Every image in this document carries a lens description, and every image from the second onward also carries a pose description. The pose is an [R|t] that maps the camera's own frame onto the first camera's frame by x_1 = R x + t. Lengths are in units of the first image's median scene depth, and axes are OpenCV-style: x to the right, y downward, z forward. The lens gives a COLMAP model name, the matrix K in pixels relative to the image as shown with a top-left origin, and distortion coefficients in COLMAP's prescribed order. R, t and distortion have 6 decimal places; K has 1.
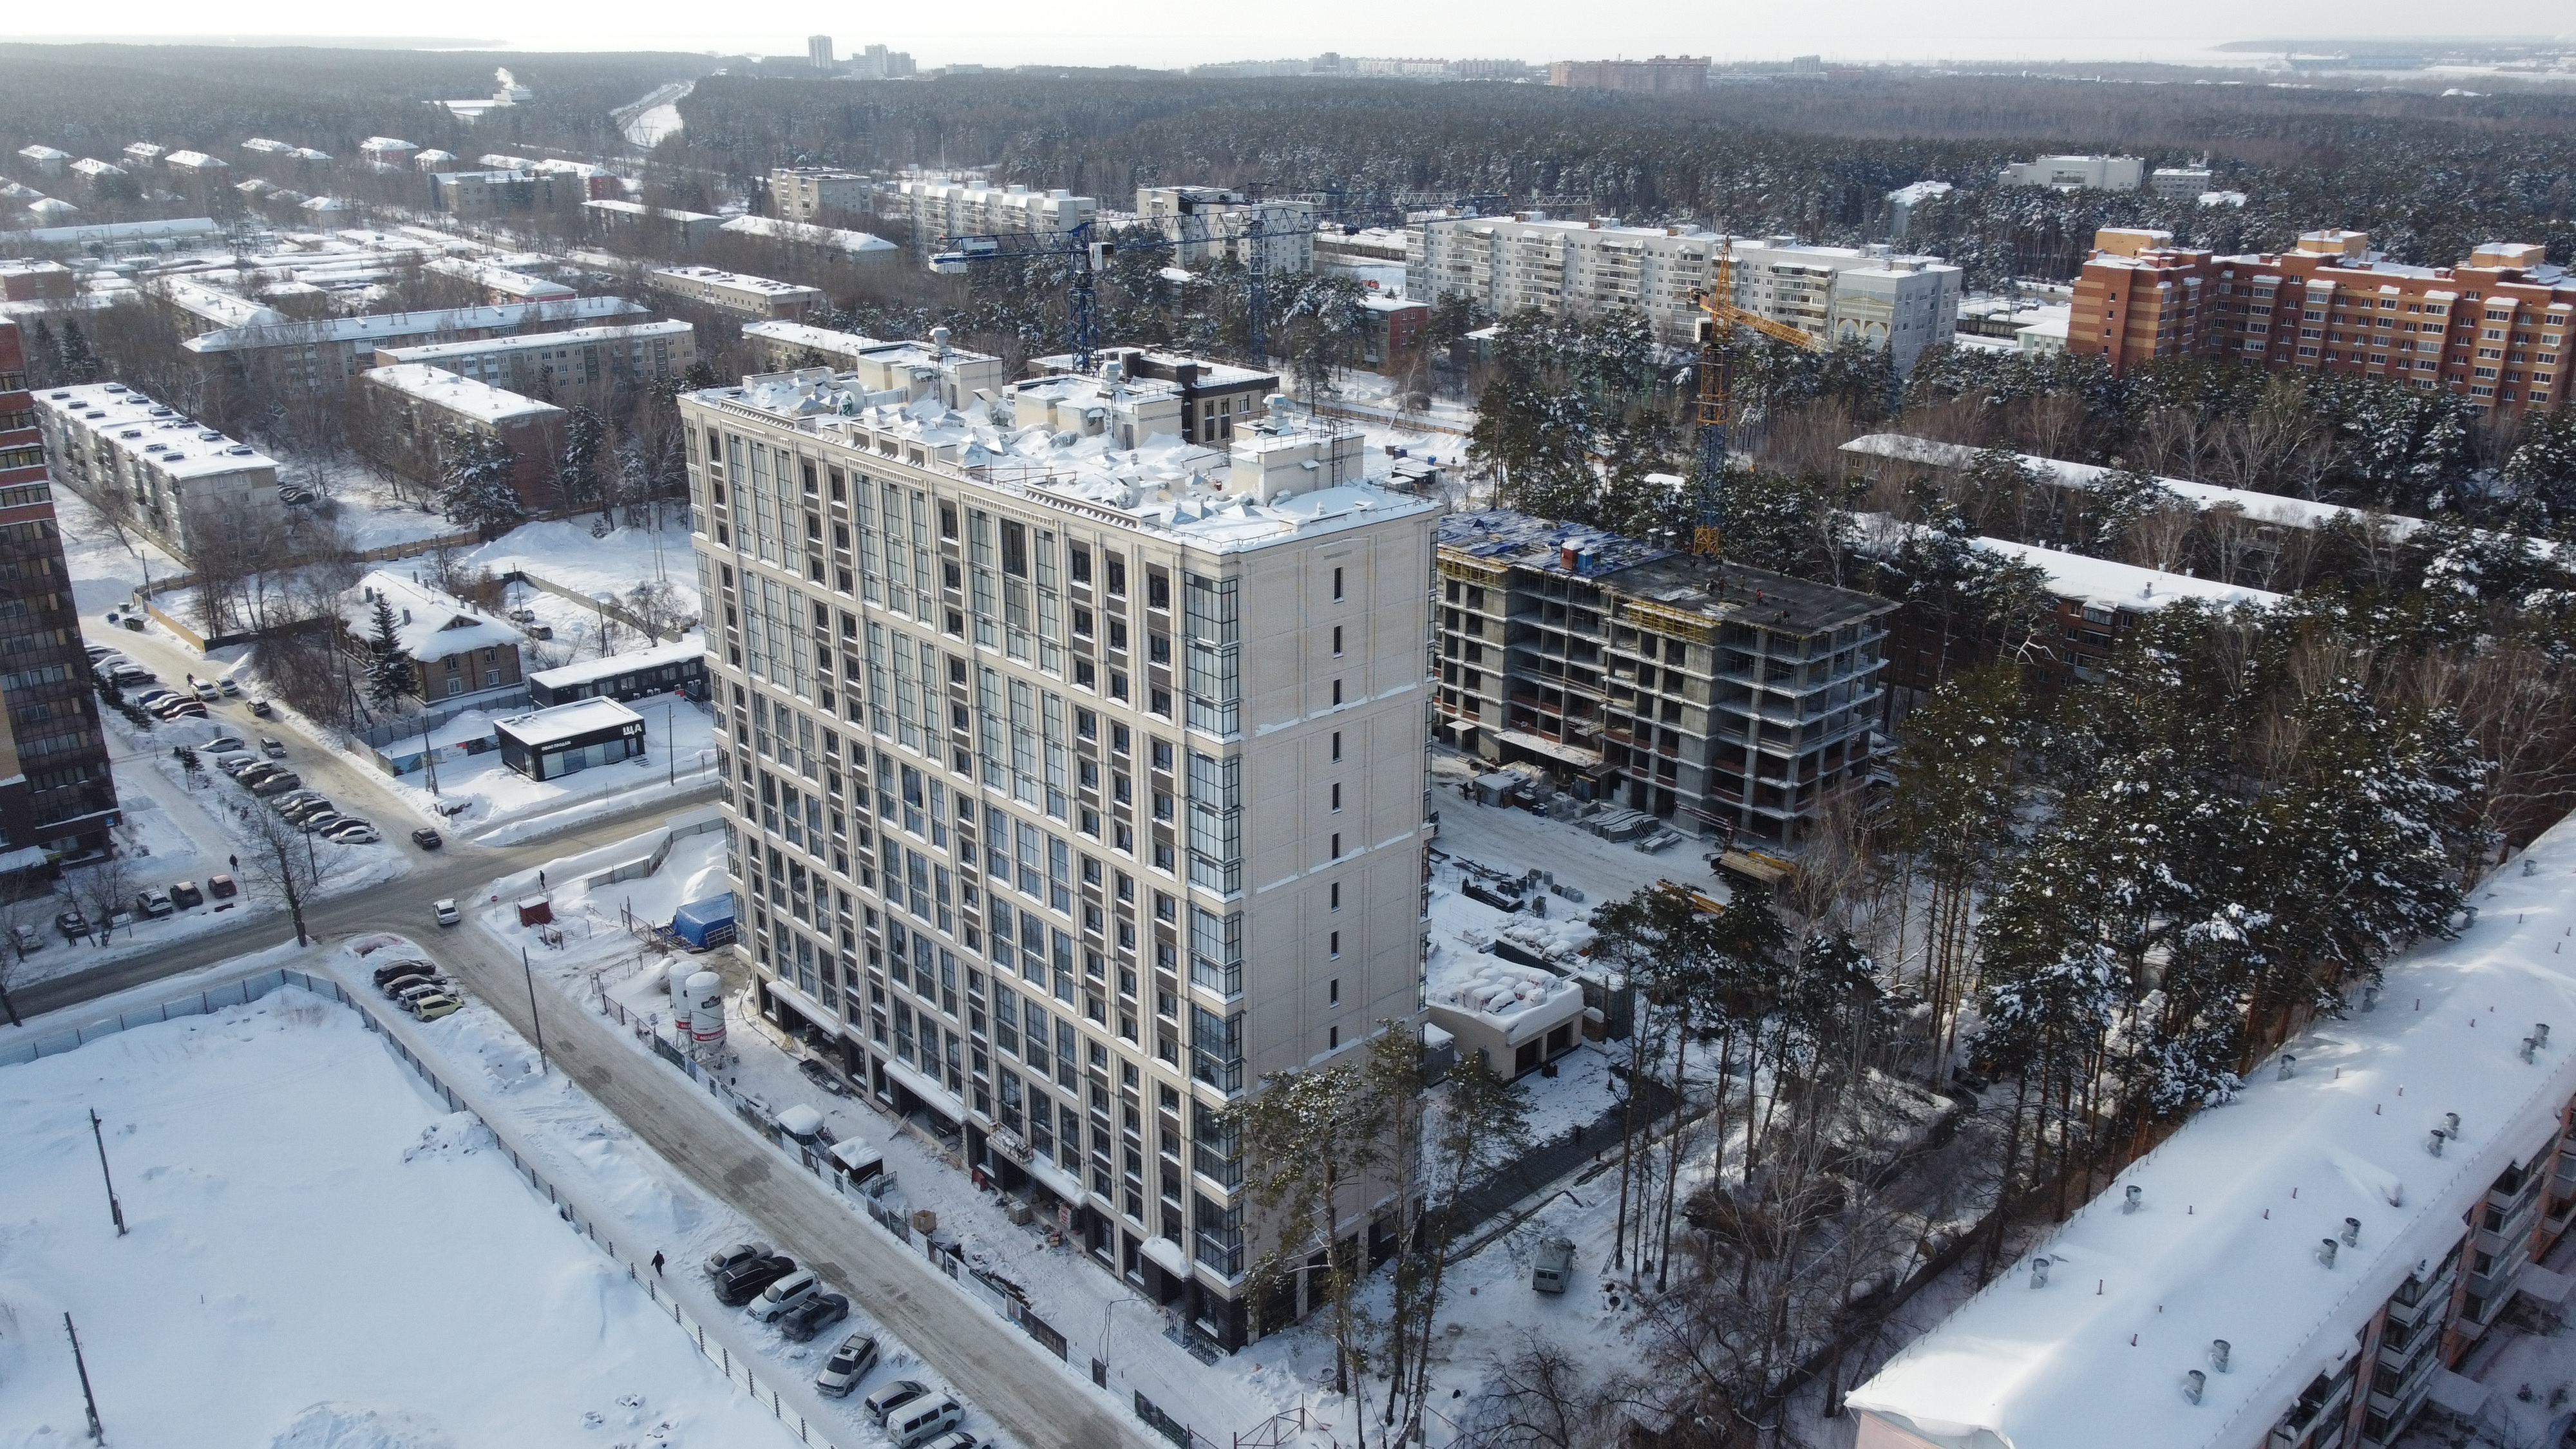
lens RADIAL K [[1959.4, 0, 1293.9], [0, 1959.4, 713.5], [0, 0, 1]] dist [0.002810, -0.004119]
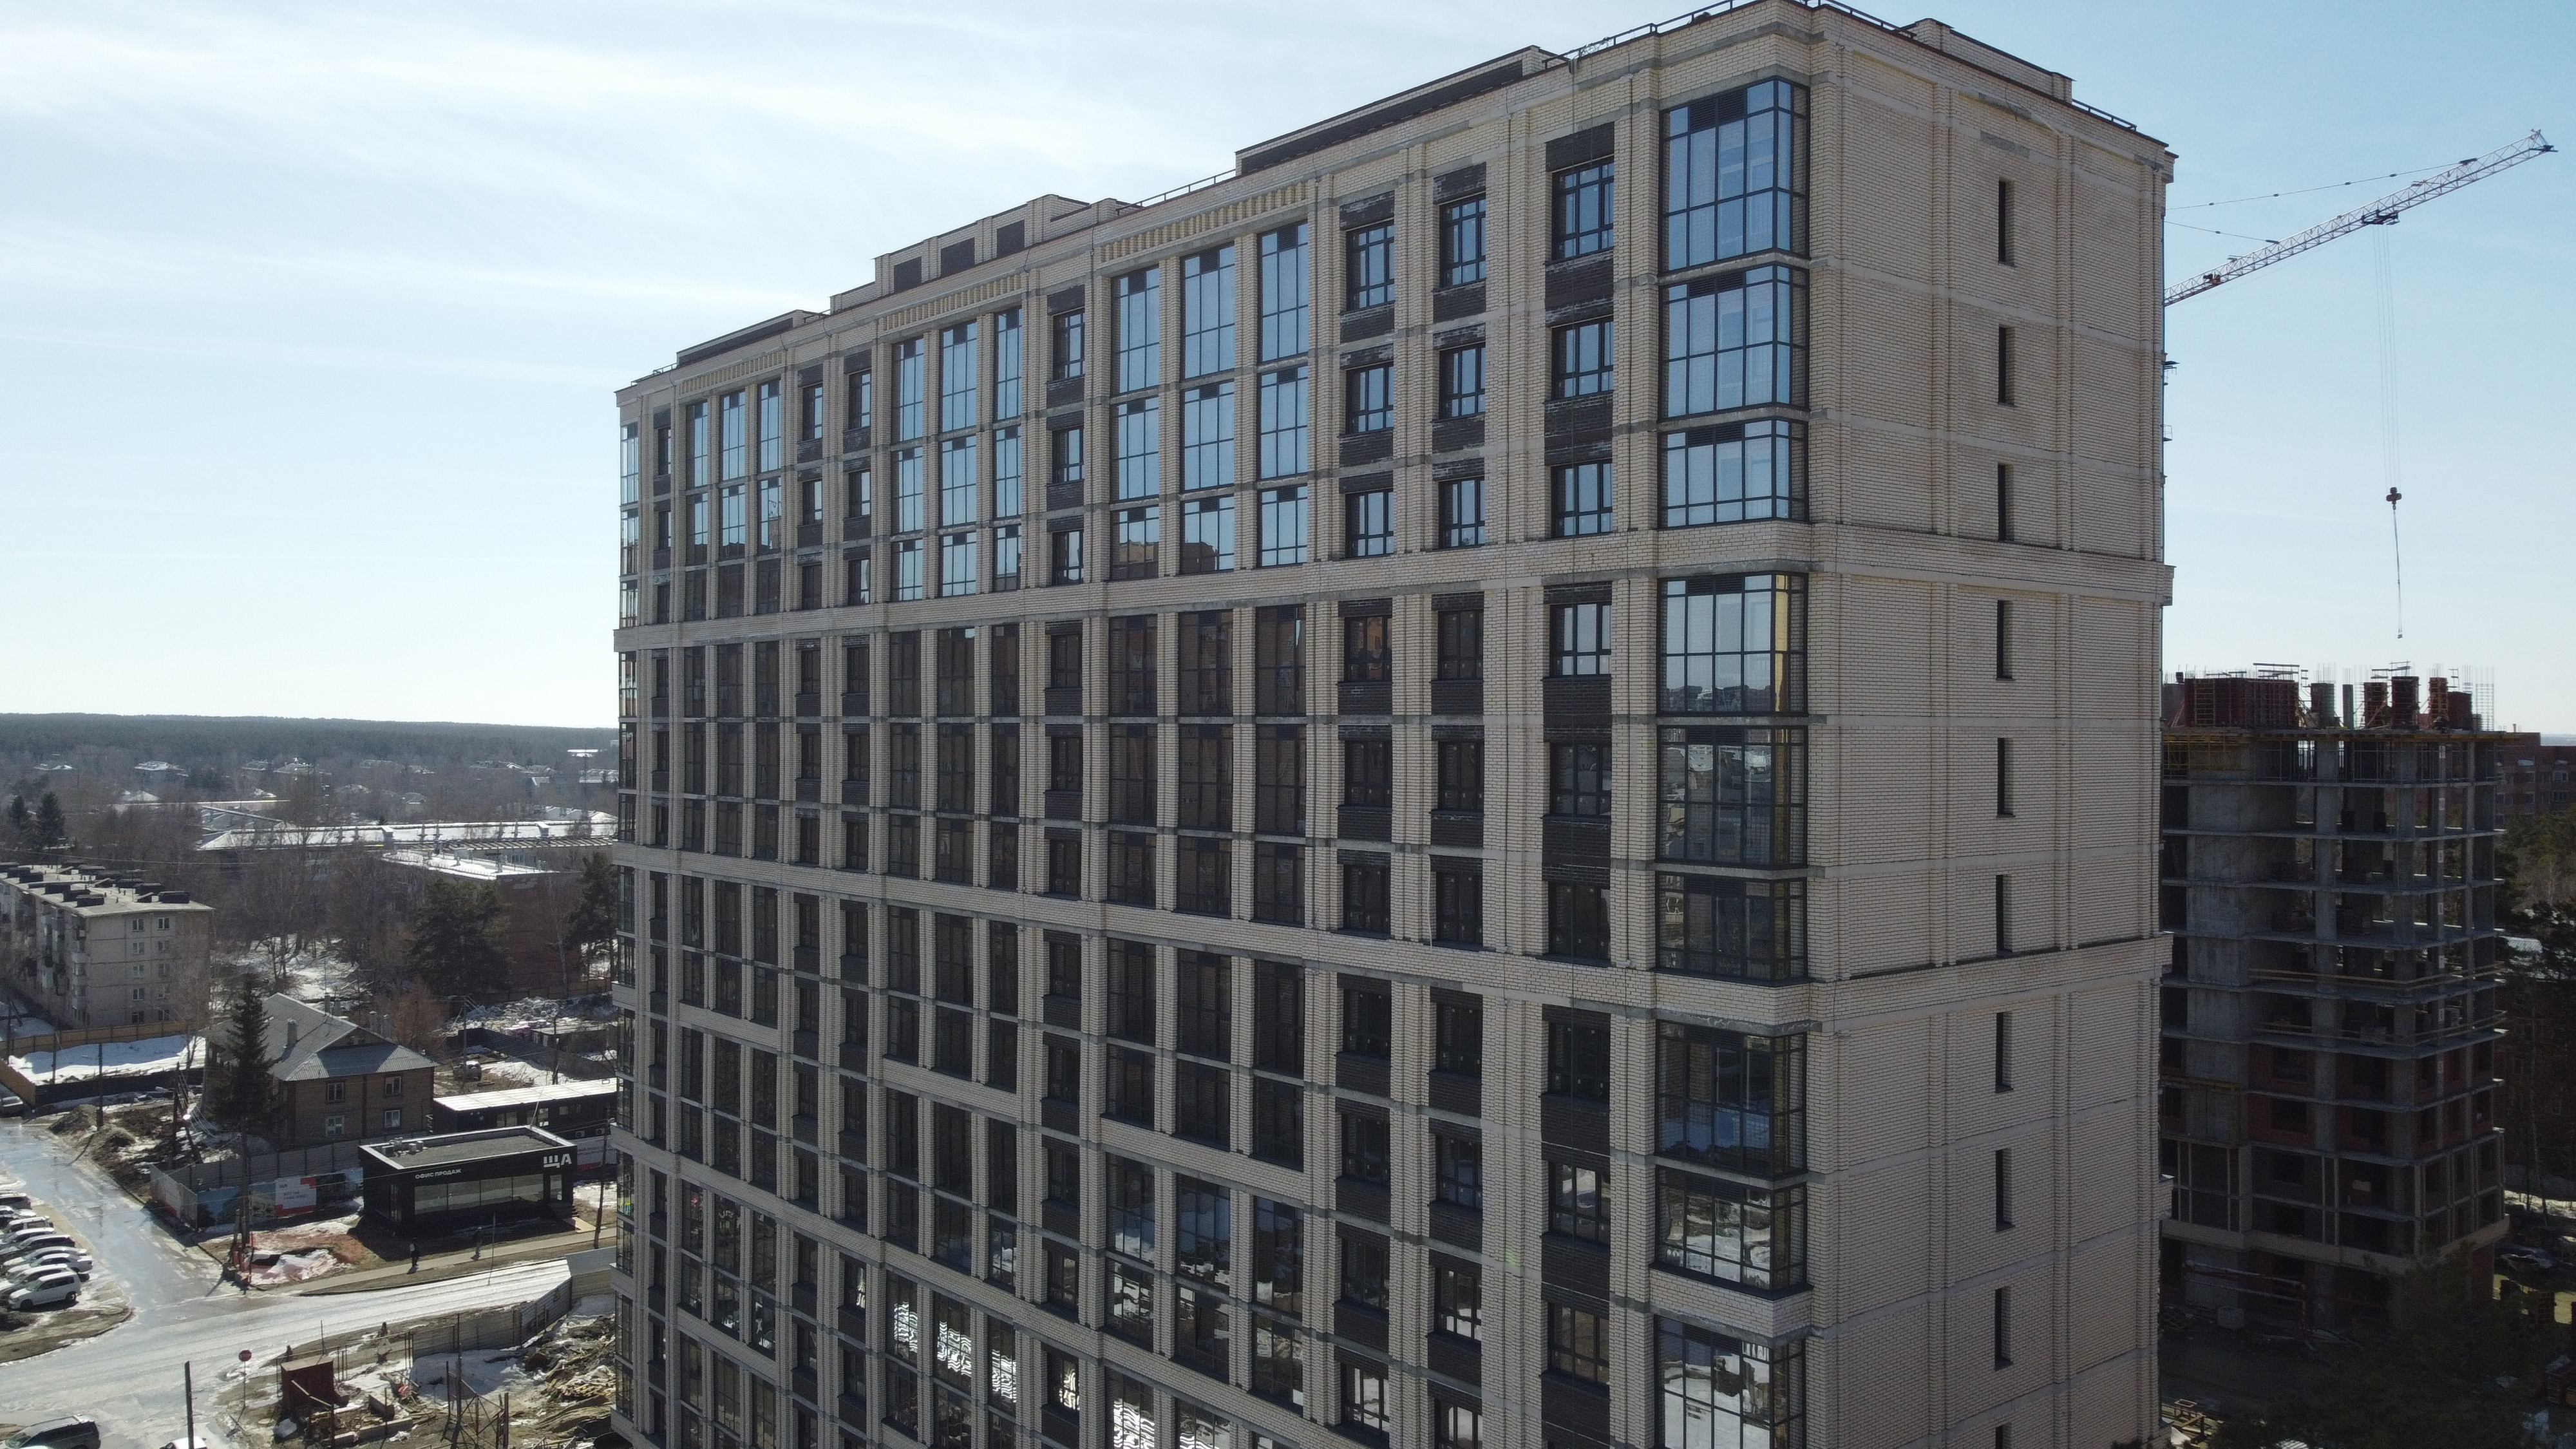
lens RADIAL K [[1959.4, 0, 1292.7], [0, 1959.4, 716.6], [0, 0, 1]] dist [0.002810, -0.004119]
pose [[0.999097, 0.001750, -0.042458, -0.040628], [-0.015877, 0.942167, -0.334768, 0.064174], [0.039416, 0.335140, 0.941343, 0.237154]]
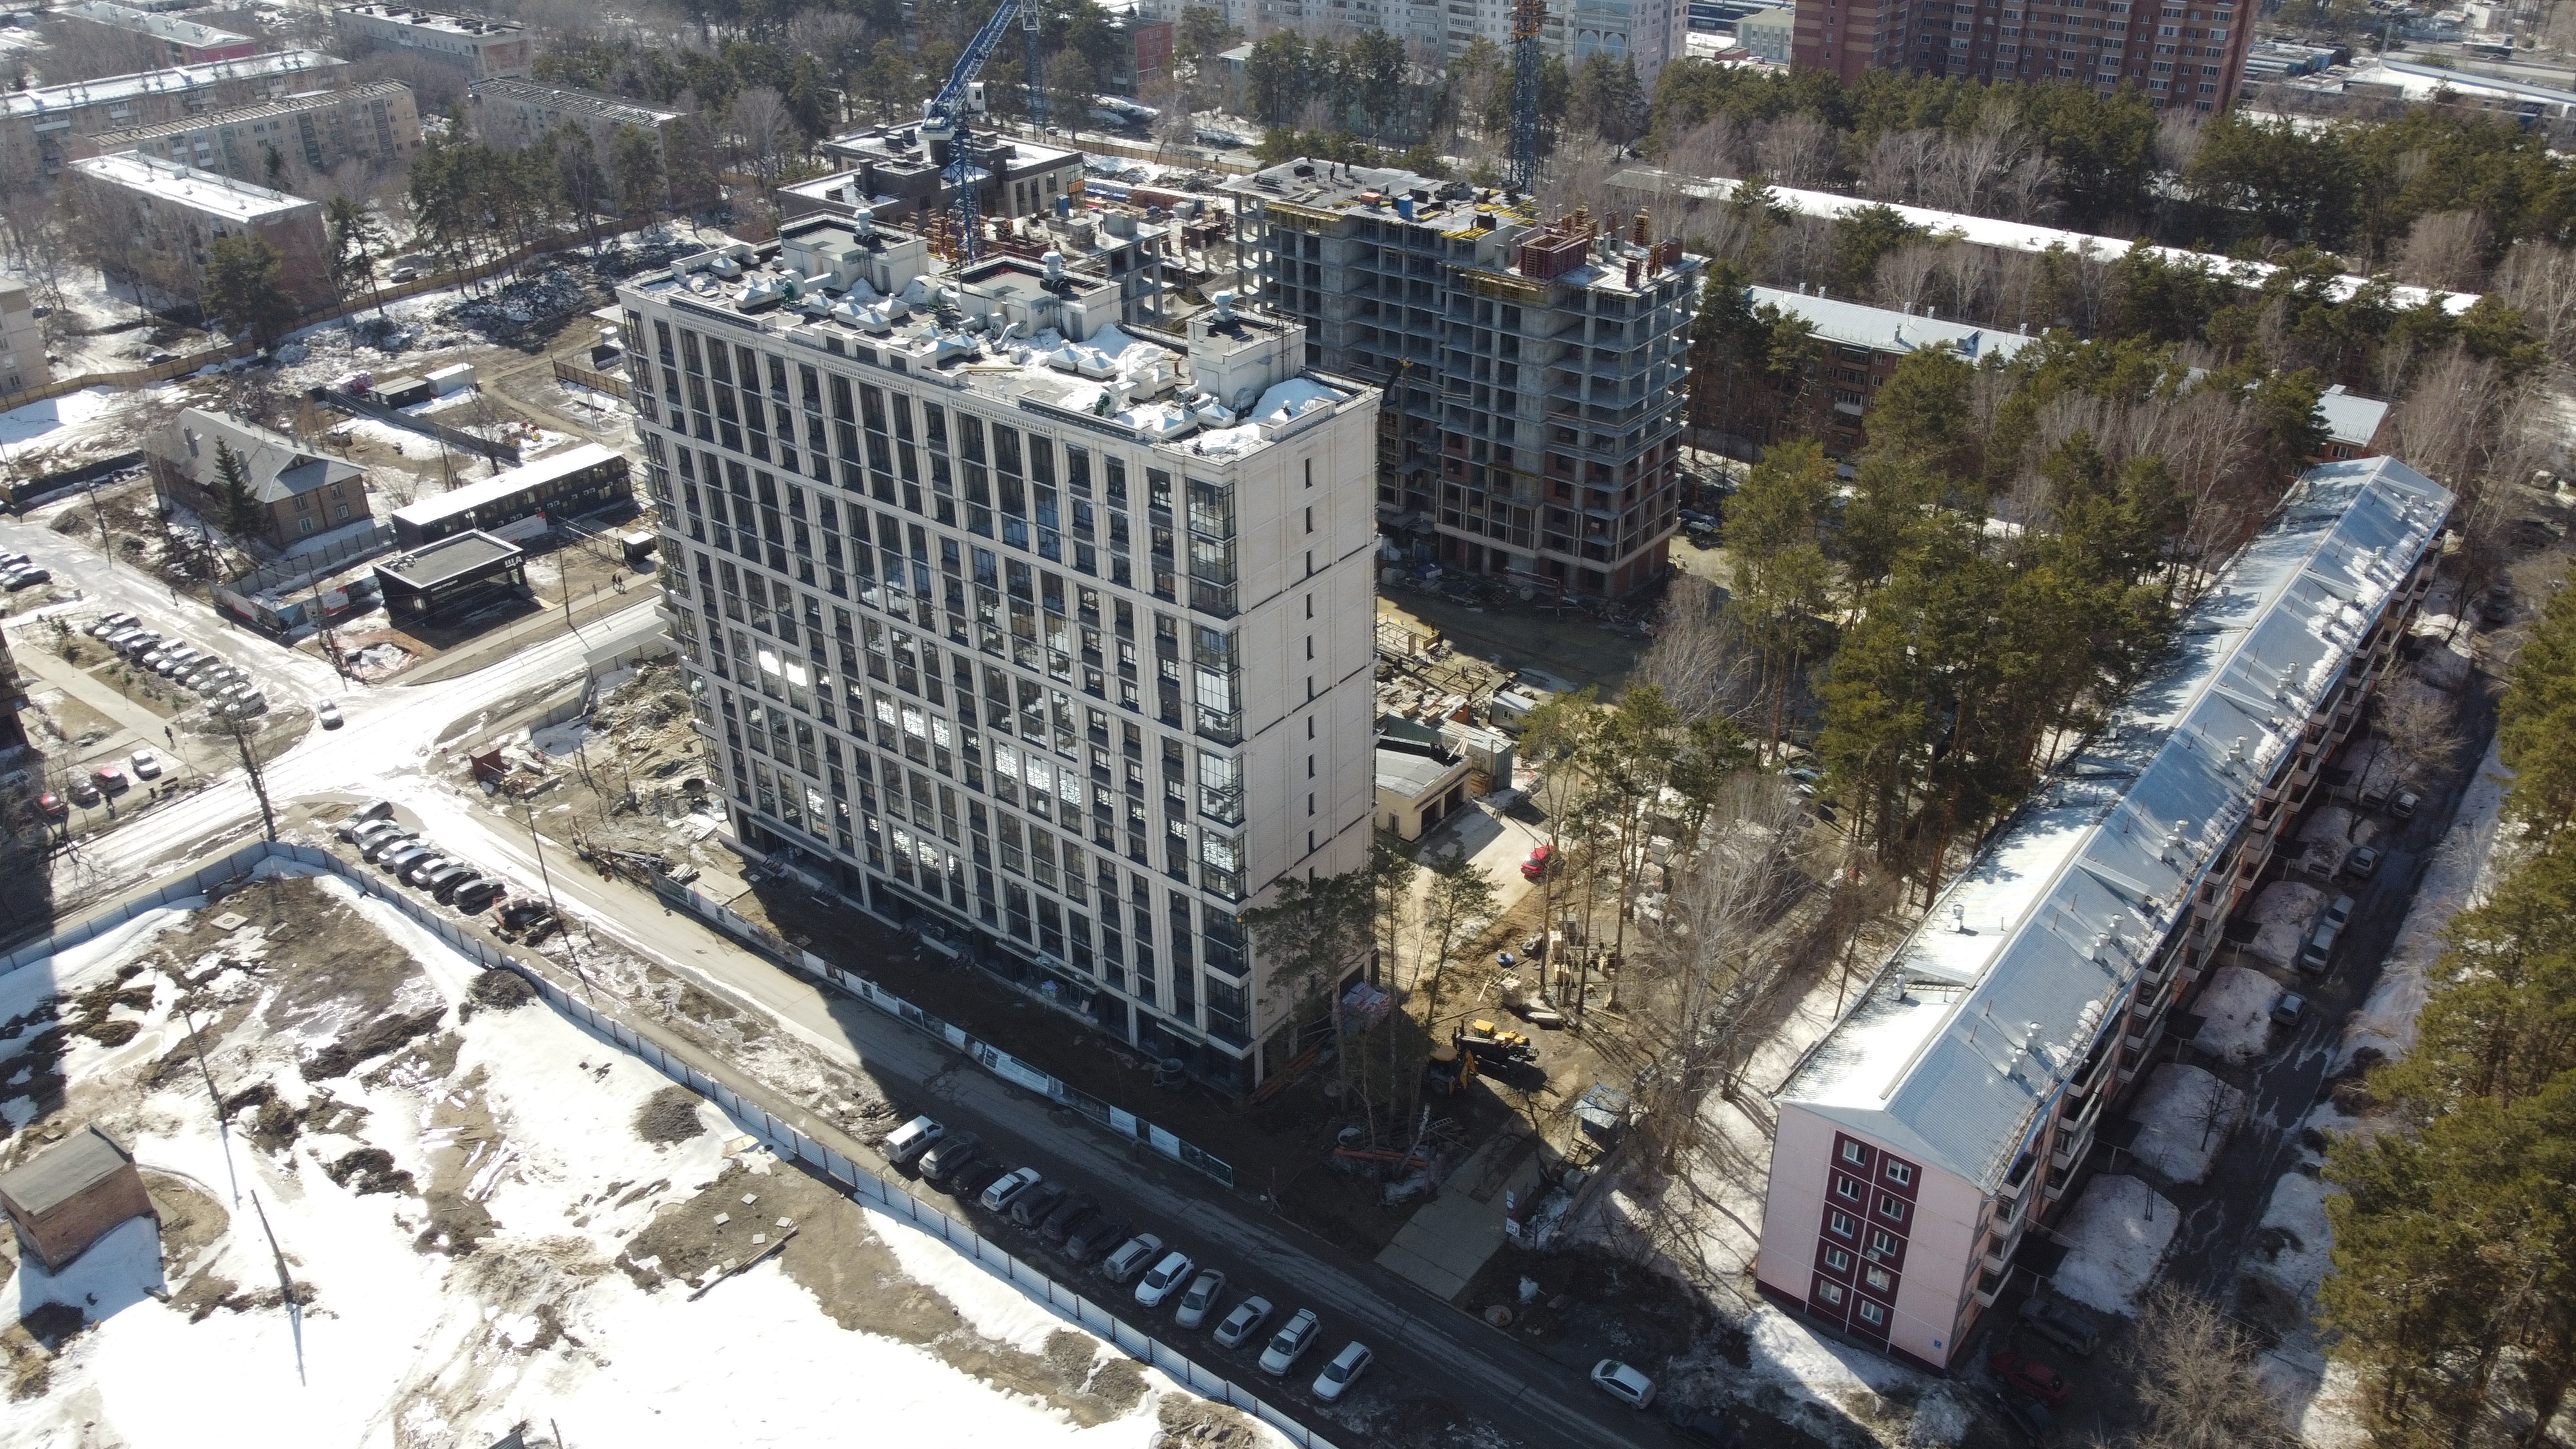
lens RADIAL K [[1959.4, 0, 1300.2], [0, 1959.4, 716.8], [0, 0, 1]] dist [0.002810, -0.004119]
pose [[0.986348, -0.090707, 0.137438, -0.057906], [0.066323, 0.982752, 0.172625, -0.046461], [-0.150726, -0.161153, 0.975352, -0.061238]]
